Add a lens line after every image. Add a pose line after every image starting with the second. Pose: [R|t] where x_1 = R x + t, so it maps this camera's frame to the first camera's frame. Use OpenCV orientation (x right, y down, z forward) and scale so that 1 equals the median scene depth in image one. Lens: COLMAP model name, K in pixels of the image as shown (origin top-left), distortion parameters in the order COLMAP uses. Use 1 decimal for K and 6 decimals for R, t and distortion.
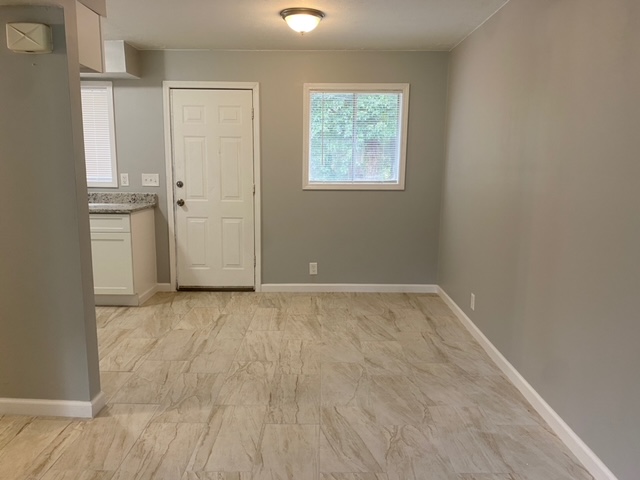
lens RADIAL K [[498.3, 0, 312.7], [0, 498.3, 243.2], [0, 0, 1]] dist [0.082252, -0.090270]
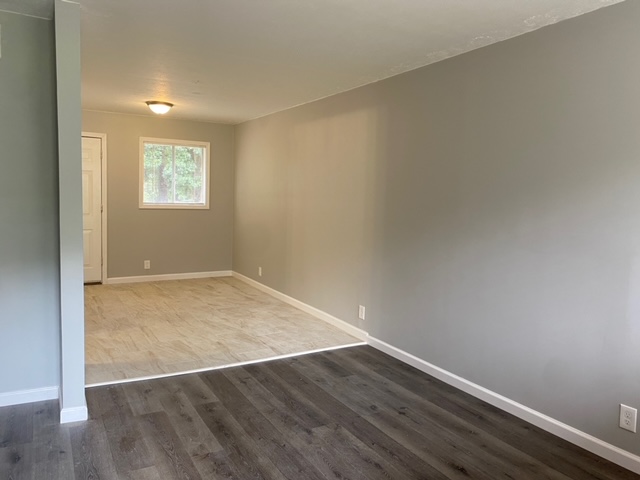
lens RADIAL K [[498.3, 0, 312.7], [0, 498.3, 243.2], [0, 0, 1]] dist [0.082252, -0.090270]
pose [[0.869350, -0.035213, 0.492942, -0.353796], [0.064203, 0.997052, -0.042005, 0.097471], [-0.490010, 0.068165, 0.869048, -0.573740]]
